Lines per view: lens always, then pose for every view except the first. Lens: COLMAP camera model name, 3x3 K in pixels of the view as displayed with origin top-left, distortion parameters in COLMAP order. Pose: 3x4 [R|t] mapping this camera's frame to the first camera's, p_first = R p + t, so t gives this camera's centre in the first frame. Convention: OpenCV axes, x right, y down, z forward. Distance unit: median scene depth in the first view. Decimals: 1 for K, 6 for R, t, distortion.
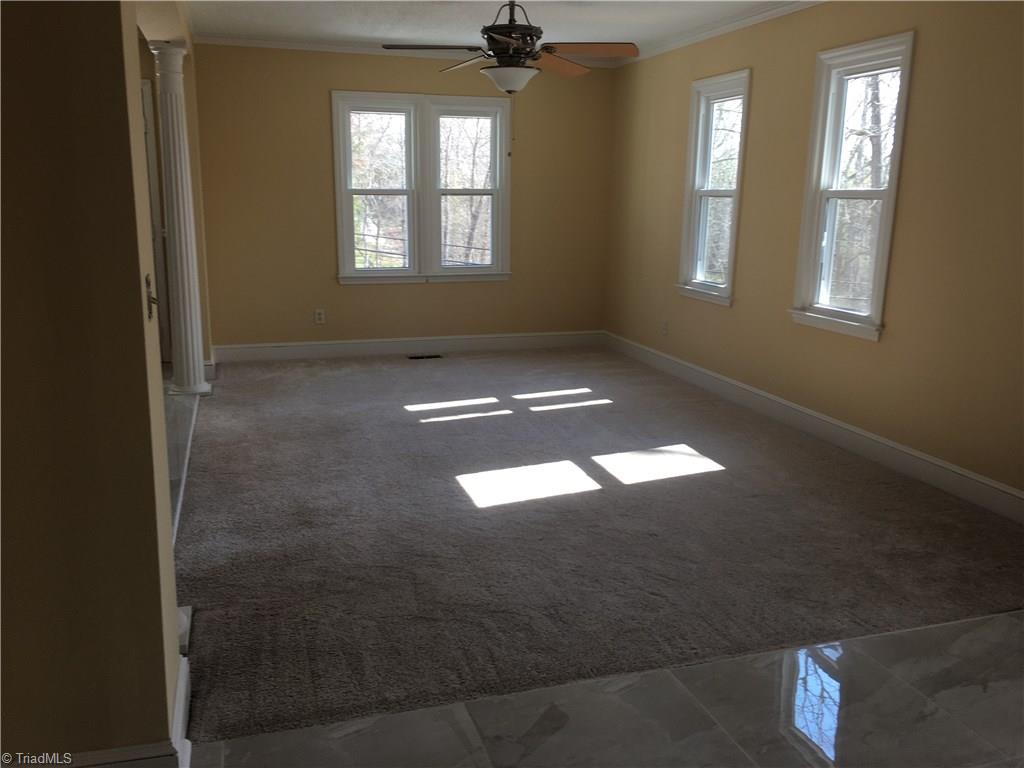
lens RADIAL K [[872.3, 0, 512.5], [0, 872.3, 389.7], [0, 0, 1]] dist [0.054827, -0.058910]
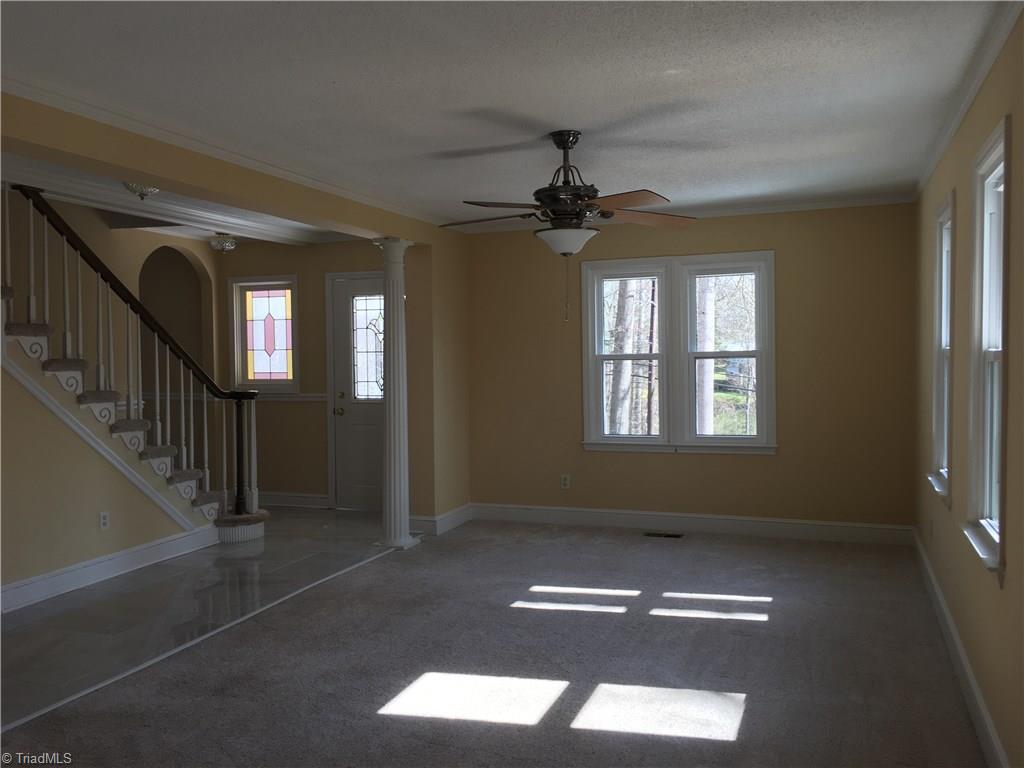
lens RADIAL K [[872.3, 0, 512.4], [0, 872.3, 377.2], [0, 0, 1]] dist [0.054827, -0.058910]
pose [[0.788812, -0.005234, -0.614612, 0.350826], [-0.112063, 0.981978, -0.152187, -0.044943], [0.604332, 0.188922, 0.774010, 0.188476]]
